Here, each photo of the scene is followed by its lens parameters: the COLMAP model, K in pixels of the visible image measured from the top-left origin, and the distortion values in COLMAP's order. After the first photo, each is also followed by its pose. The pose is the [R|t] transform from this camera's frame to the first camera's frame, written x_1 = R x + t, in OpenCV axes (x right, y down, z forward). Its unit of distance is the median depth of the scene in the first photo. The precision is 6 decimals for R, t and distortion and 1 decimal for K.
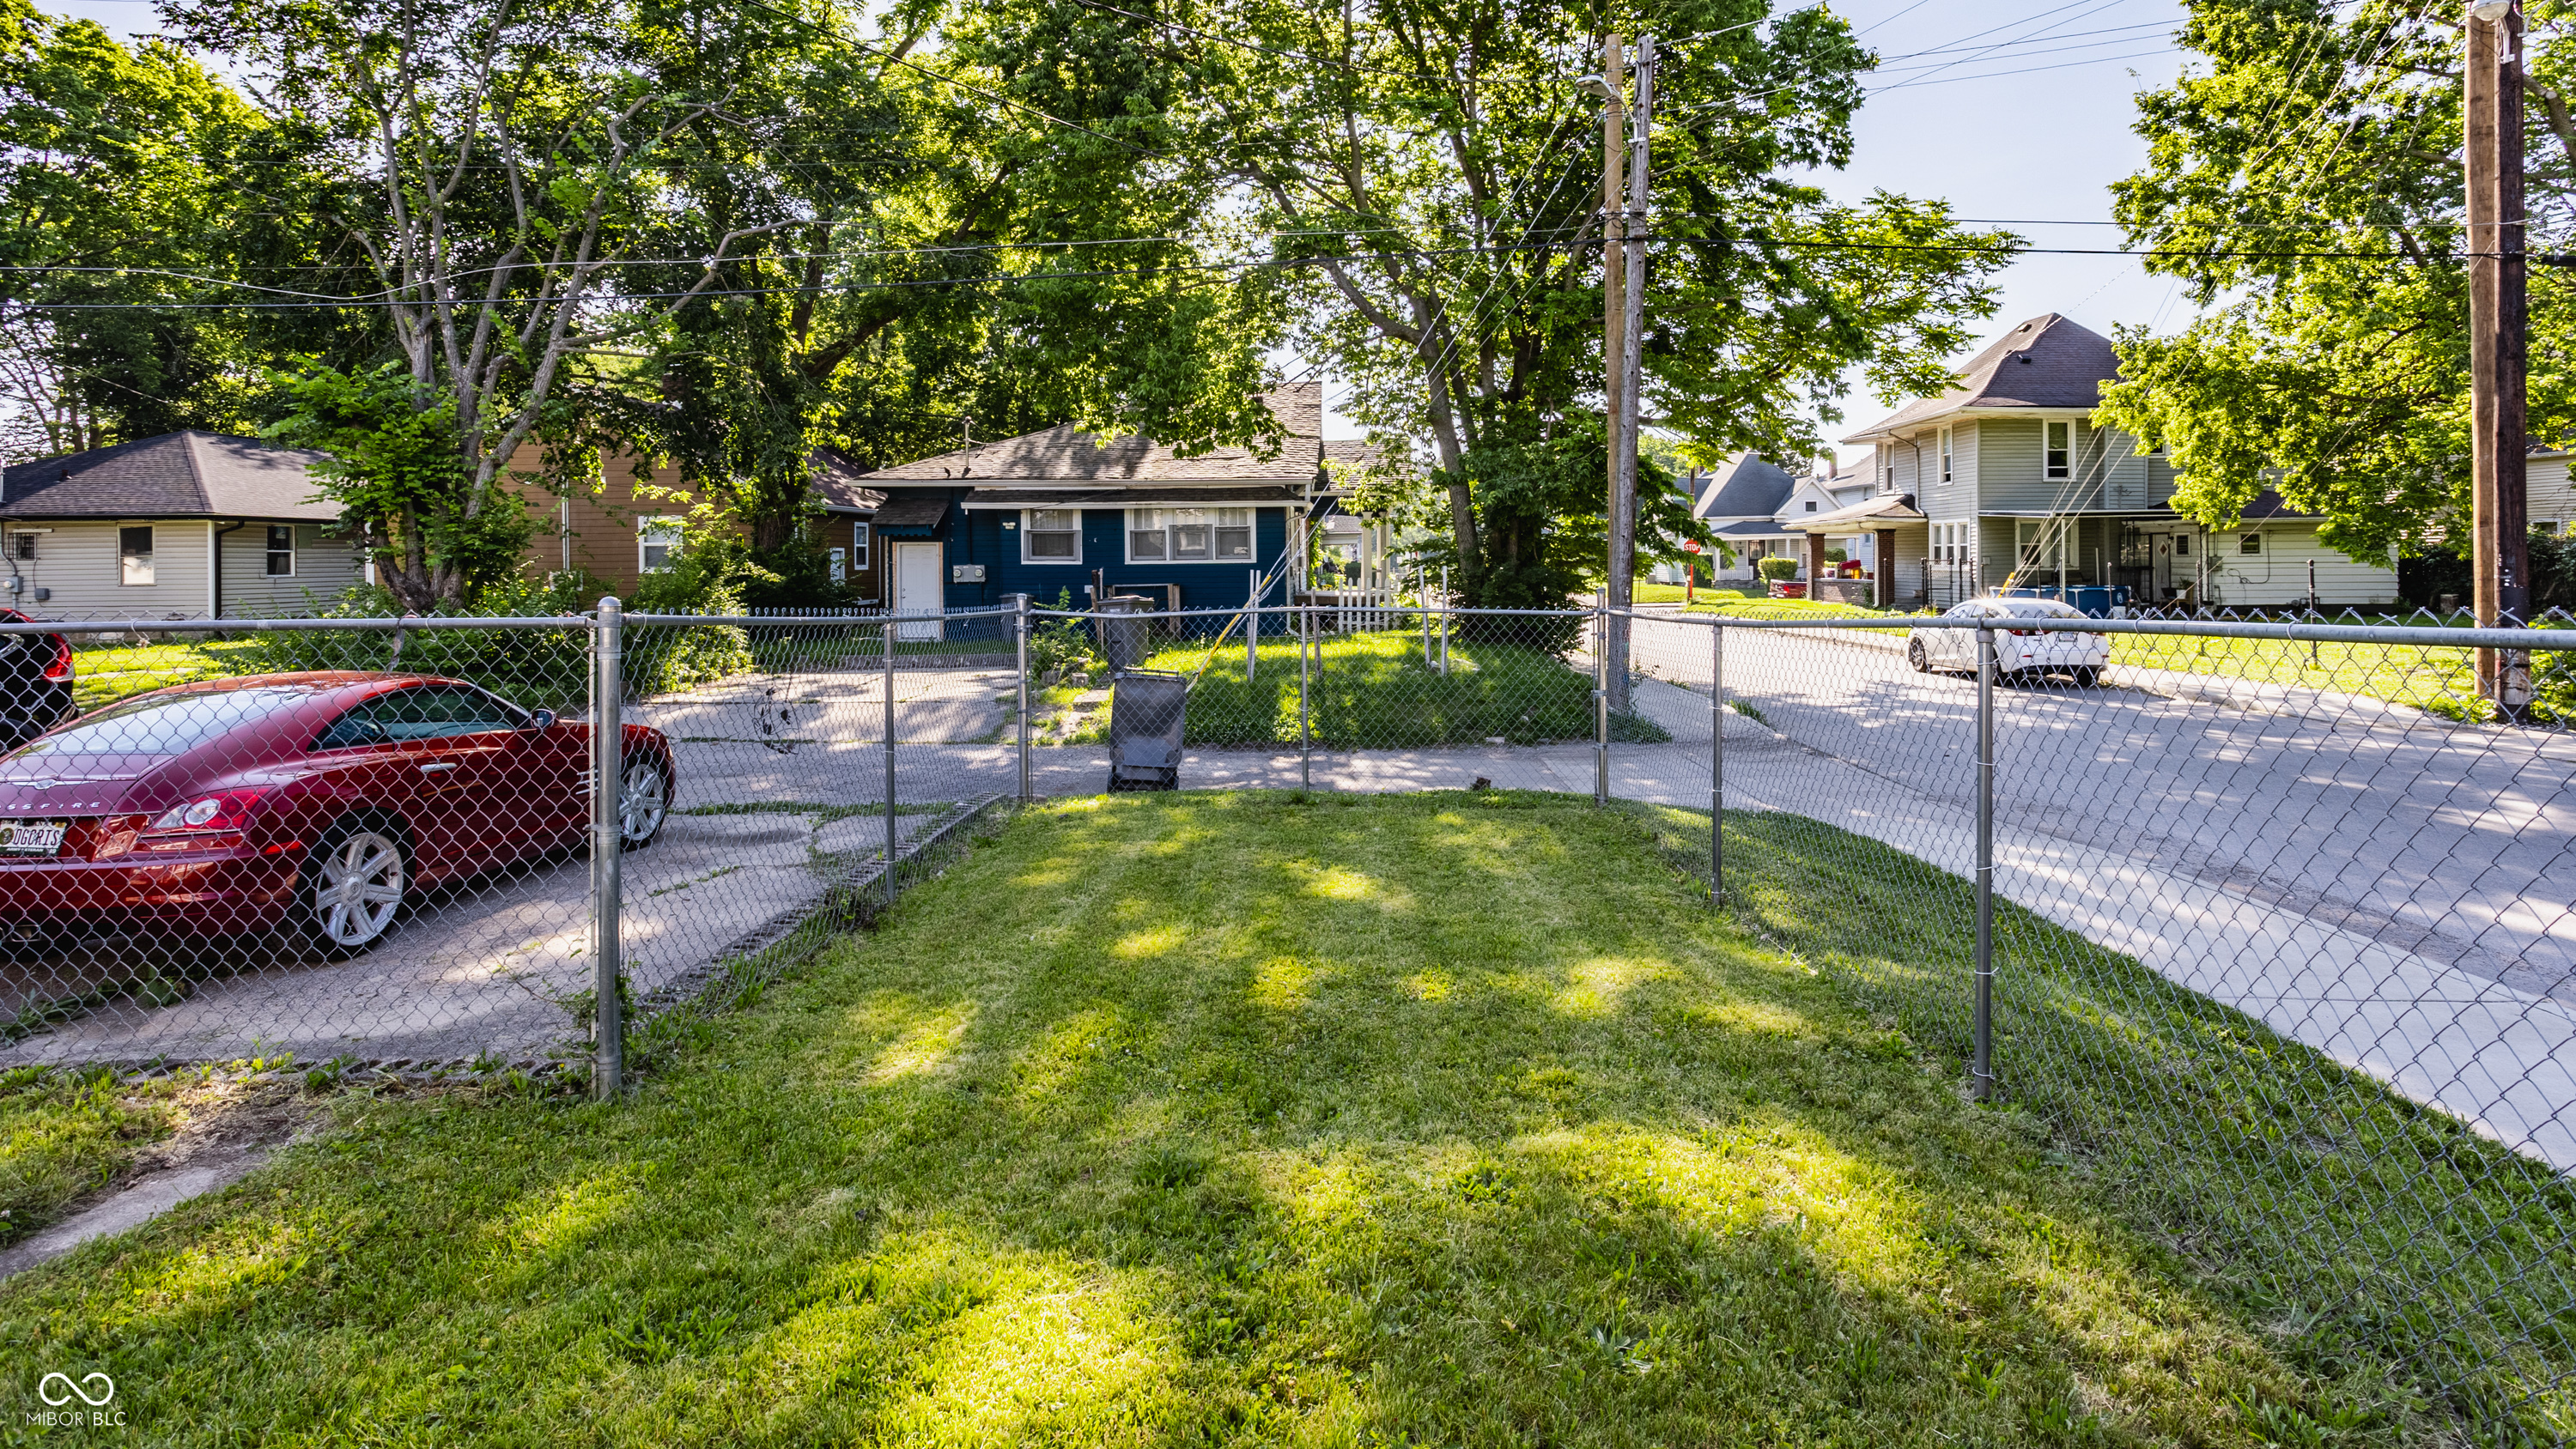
lens RADIAL K [[1321.1, 0, 1294.1], [0, 1321.1, 528.7], [0, 0, 1]] dist [-0.036471, 0.035021]
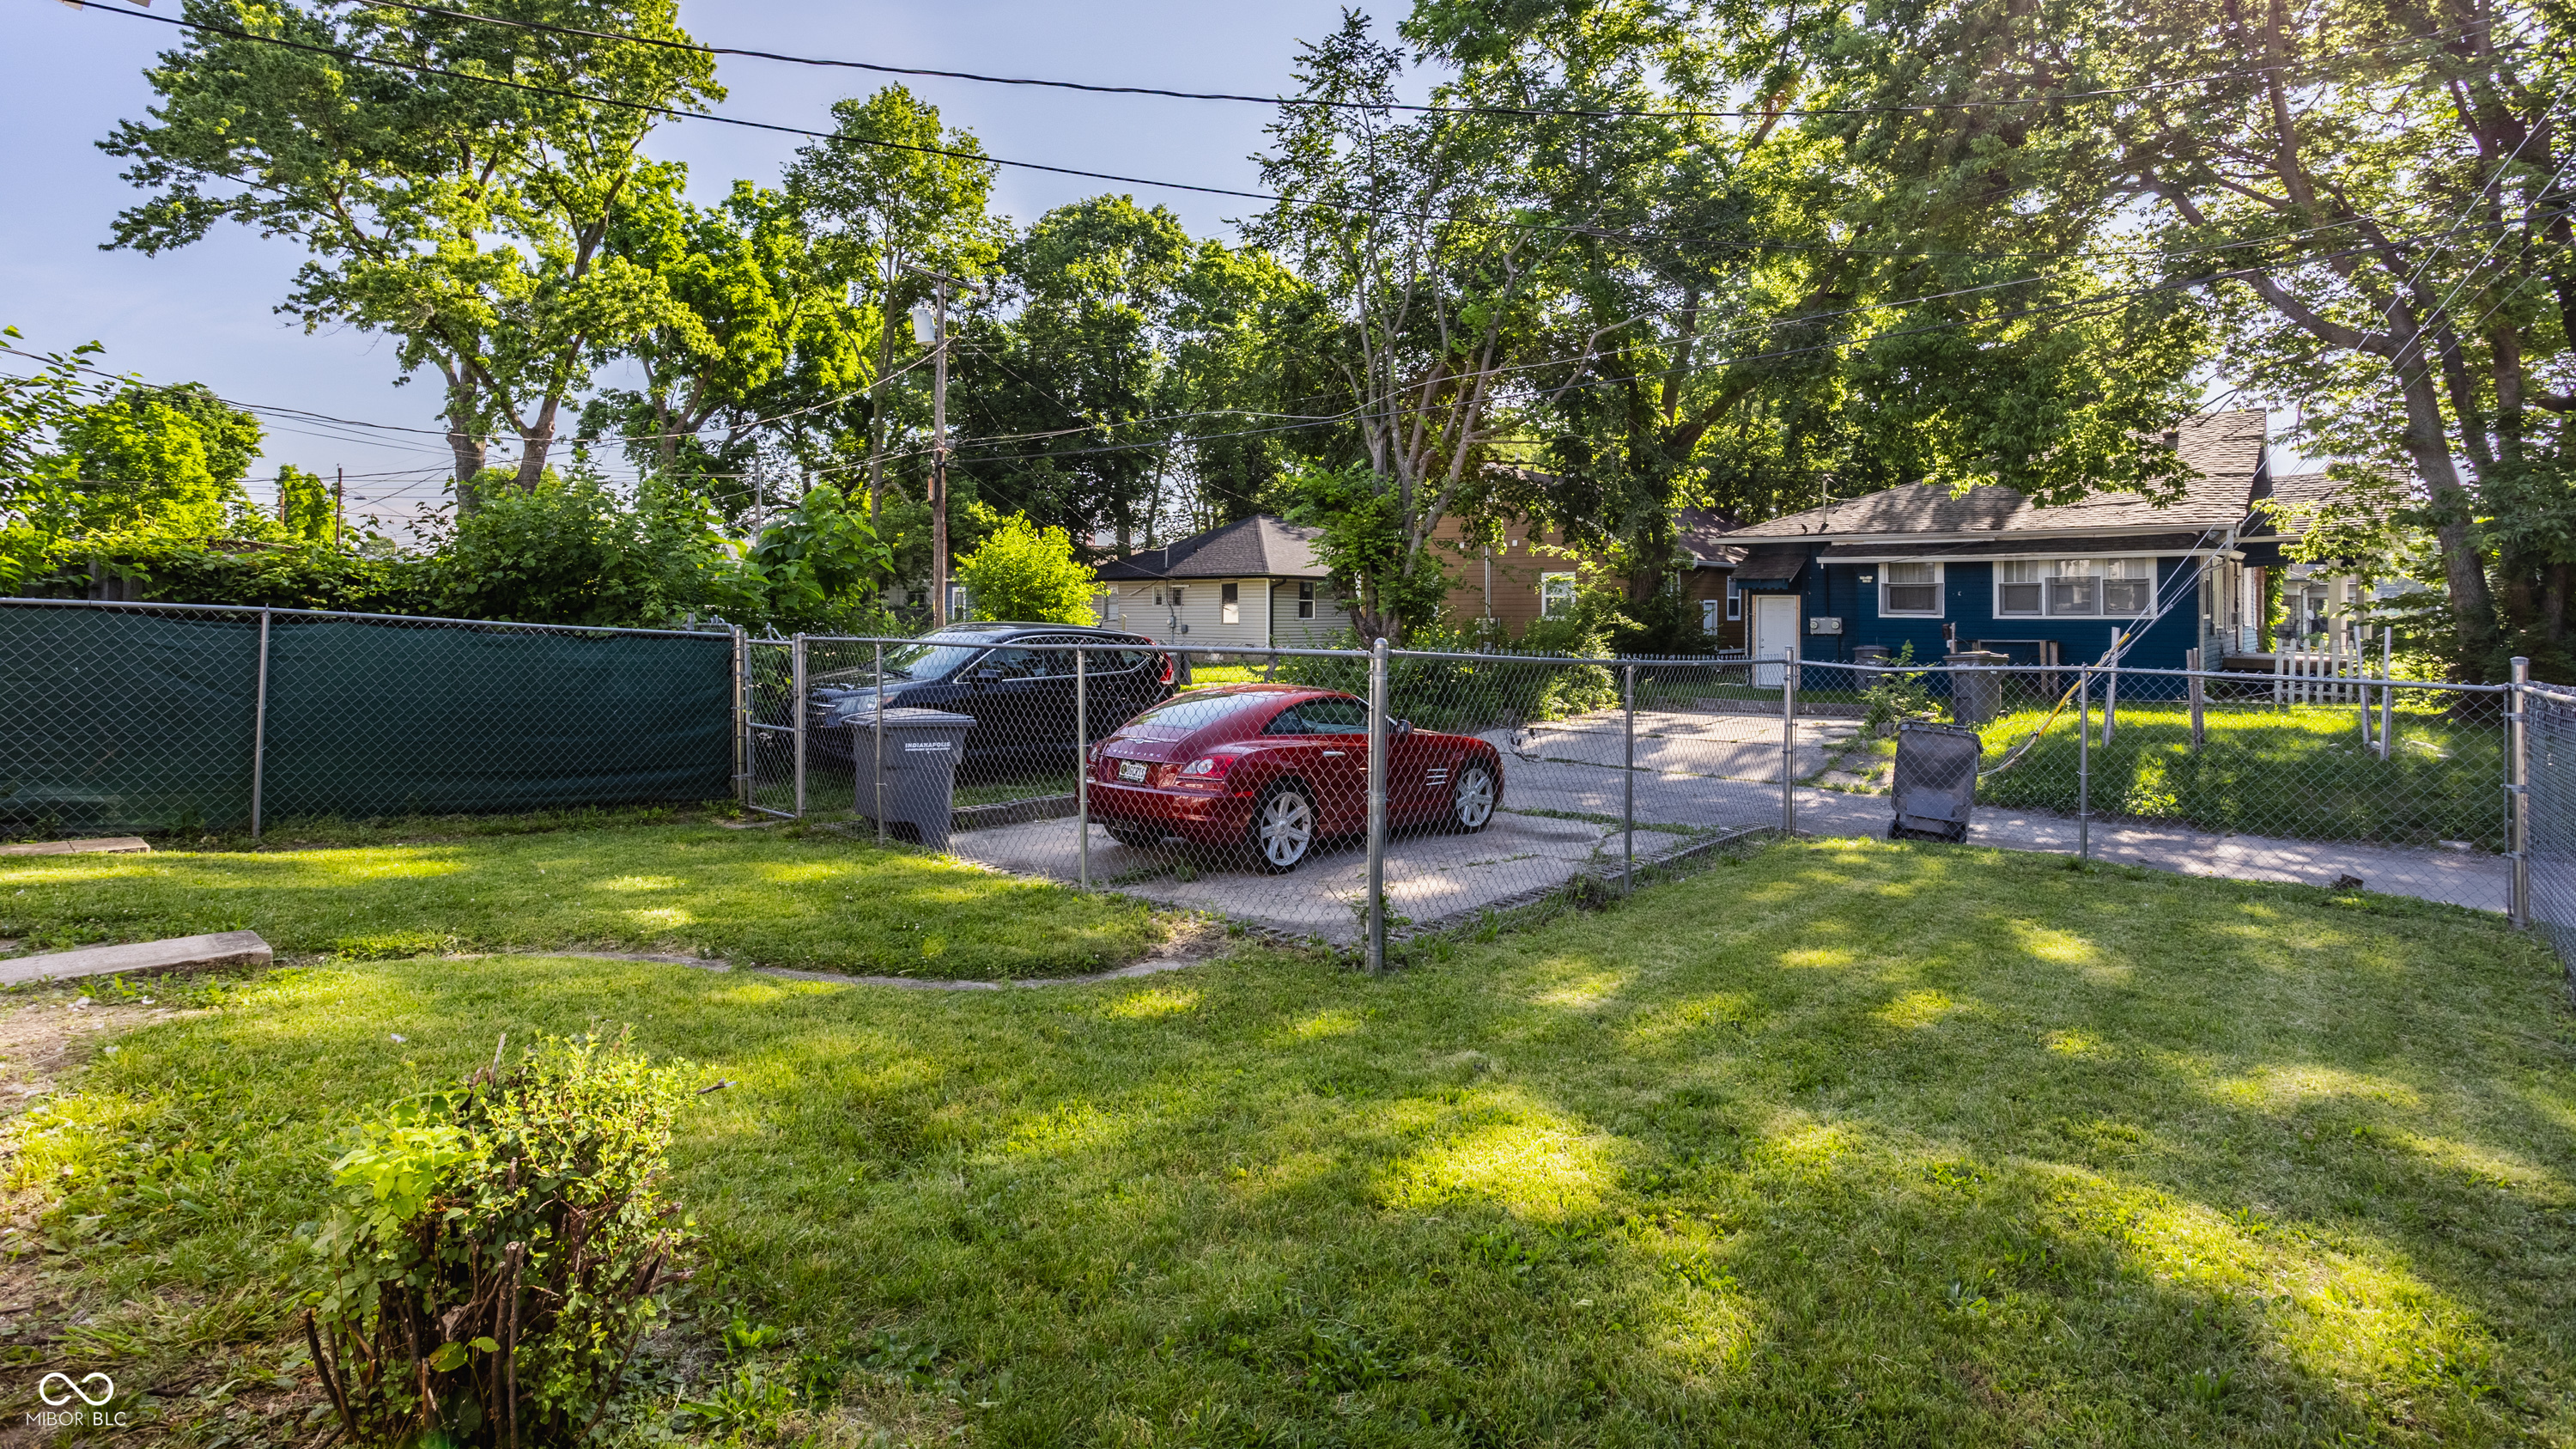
lens RADIAL K [[1321.5, 0, 1294.1], [0, 1321.5, 528.6], [0, 0, 1]] dist [-0.036471, 0.035021]
pose [[0.759496, -0.029180, -0.649858, 0.116000], [0.004596, 0.999209, -0.039495, -0.003549], [0.650496, 0.027009, 0.759029, -0.060448]]
